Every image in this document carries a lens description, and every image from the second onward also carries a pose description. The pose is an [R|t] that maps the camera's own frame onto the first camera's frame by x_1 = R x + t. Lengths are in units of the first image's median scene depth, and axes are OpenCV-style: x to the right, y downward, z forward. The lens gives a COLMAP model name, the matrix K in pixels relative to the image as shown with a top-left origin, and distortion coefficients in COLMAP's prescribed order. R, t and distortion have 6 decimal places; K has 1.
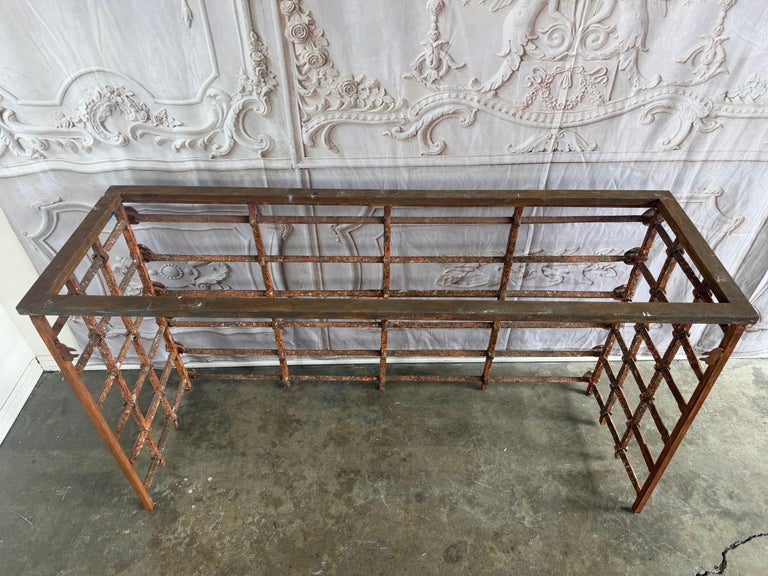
lens RADIAL K [[542.3, 0, 384.0], [0, 542.3, 288.0], [0, 0, 1]] dist [0.018085, -0.023781]
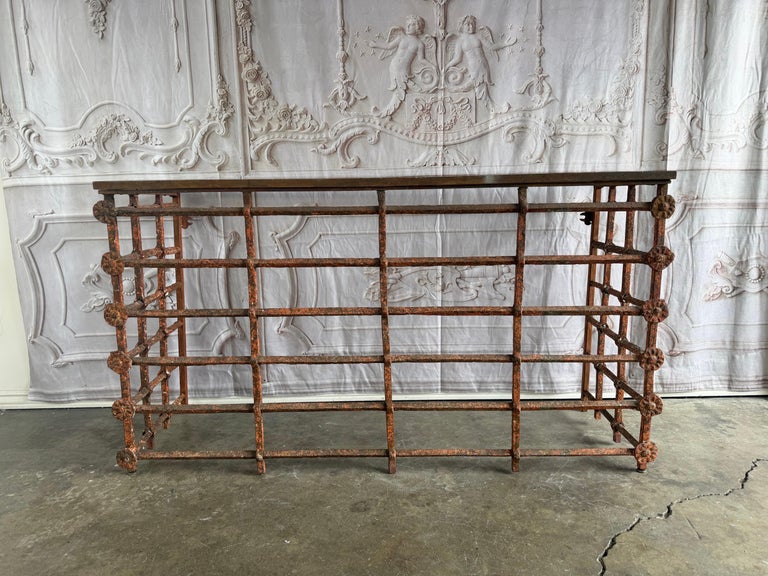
lens RADIAL K [[540.2, 0, 383.2], [0, 540.2, 289.1], [0, 0, 1]] dist [0.037902, -0.052144]
pose [[0.999587, -0.012618, -0.025837, 0.208931], [-0.002951, 0.848799, -0.528708, 0.718953], [0.028602, 0.528566, 0.848411, 0.060367]]
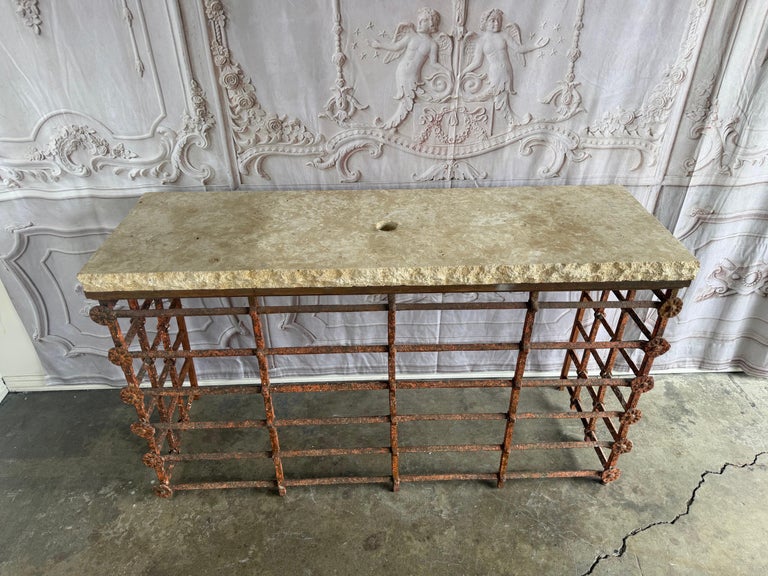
lens RADIAL K [[540.2, 0, 383.2], [0, 540.2, 289.1], [0, 0, 1]] dist [0.037902, -0.052144]
pose [[0.999929, -0.009458, 0.007270, 0.159003], [0.010383, 0.990091, -0.140043, 0.158298], [-0.005874, 0.140108, 0.990119, -0.142533]]
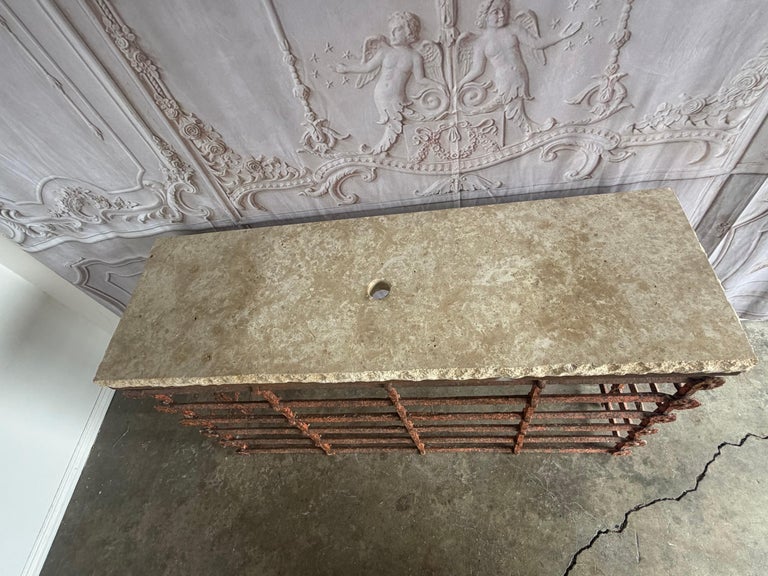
lens RADIAL K [[421.7, 0, 378.4], [0, 421.7, 287.7], [0, 0, 1]] dist [-0.000879, 0.000531]
pose [[0.979644, -0.050929, -0.194177, 0.321793], [0.098573, 0.964678, 0.244295, -0.301961], [0.174876, -0.258463, 0.950061, 0.163243]]
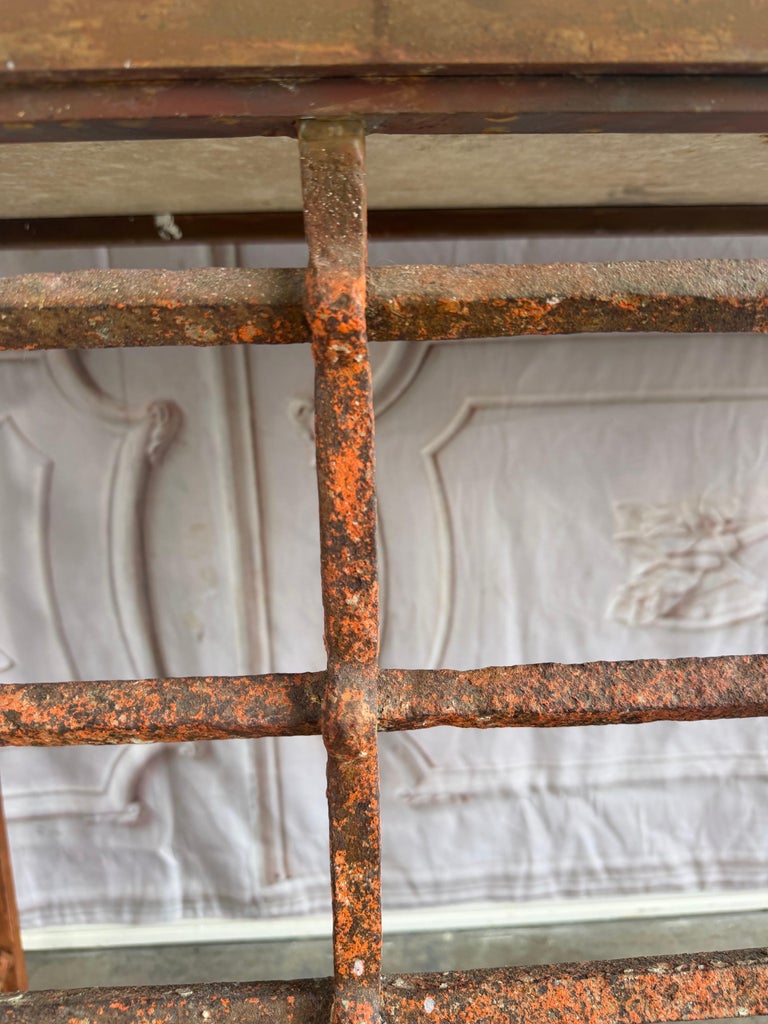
lens RADIAL K [[751.0, 0, 387.9], [0, 751.0, 504.9], [0, 0, 1]] dist [-0.025966, -0.001469]
pose [[0.999355, -0.027086, 0.023575, -0.063575], [0.034858, 0.889401, -0.455797, 0.171254], [-0.008622, 0.456324, 0.889772, 0.714454]]
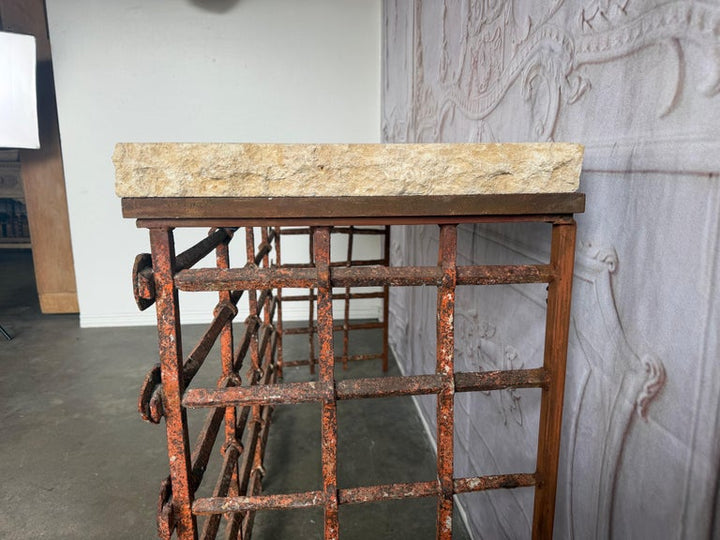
lens RADIAL K [[506.4, 0, 398.8], [0, 506.4, 265.9], [0, 0, 1]] dist [-0.008147, 0.000937]
pose [[0.128202, 0.191766, -0.973031, 1.072236], [-0.661308, 0.747693, 0.060225, -0.103017], [0.739078, 0.635753, 0.222672, 0.902810]]
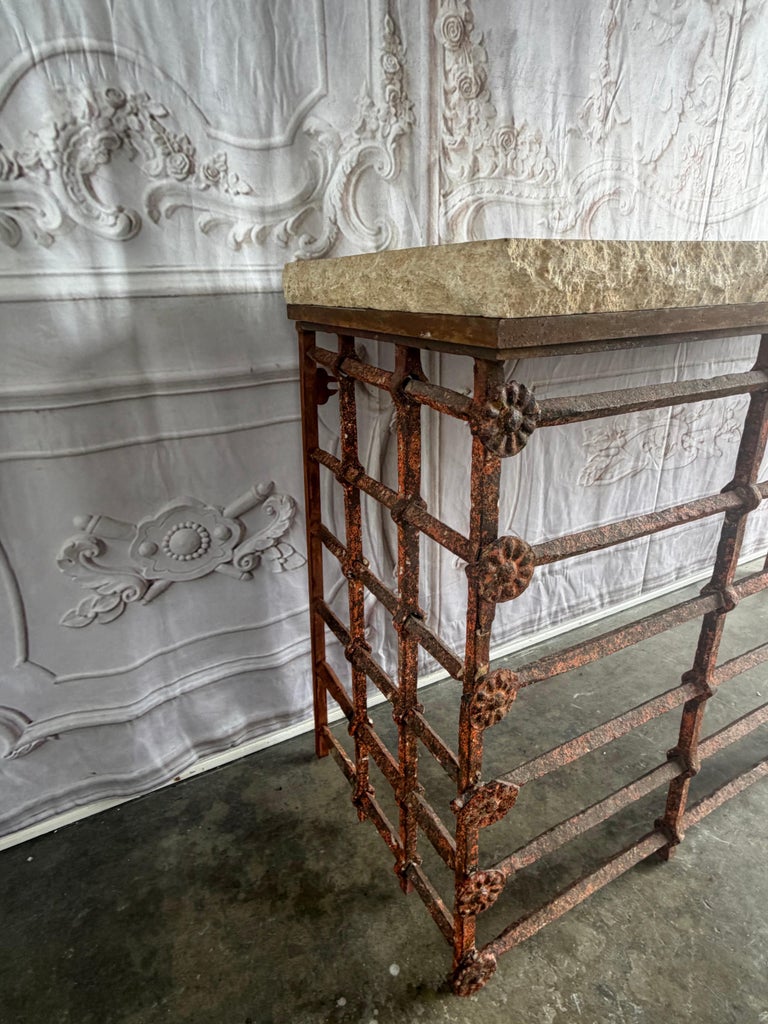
lens RADIAL K [[562.3, 0, 387.1], [0, 562.3, 501.5], [0, 0, 1]] dist [-0.000879, 0.000531]
pose [[0.893054, -0.181884, 0.411548, -0.534663], [0.313115, 0.908076, -0.278132, 0.171263], [-0.323129, 0.377249, 0.867912, 0.593221]]
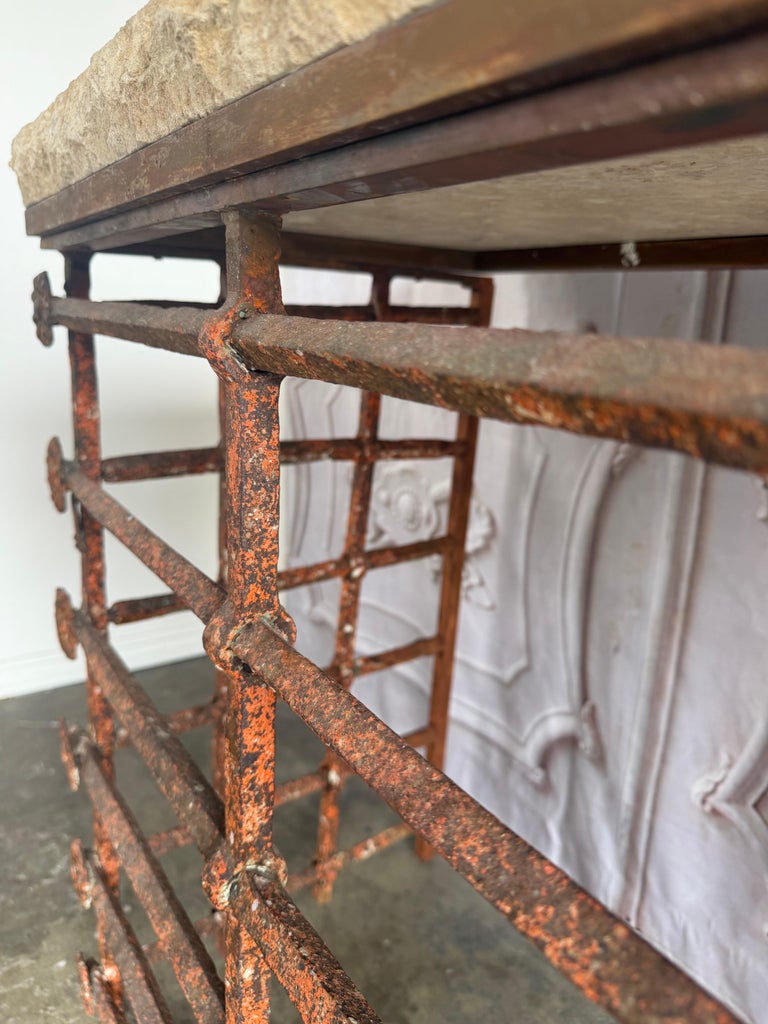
lens RADIAL K [[751.0, 0, 387.9], [0, 751.0, 504.9], [0, 0, 1]] dist [-0.025966, -0.001469]
pose [[0.547467, 0.236097, -0.802831, 0.146404], [-0.586223, 0.792835, -0.166601, 0.108363], [0.597179, 0.561846, 0.572456, 0.765305]]
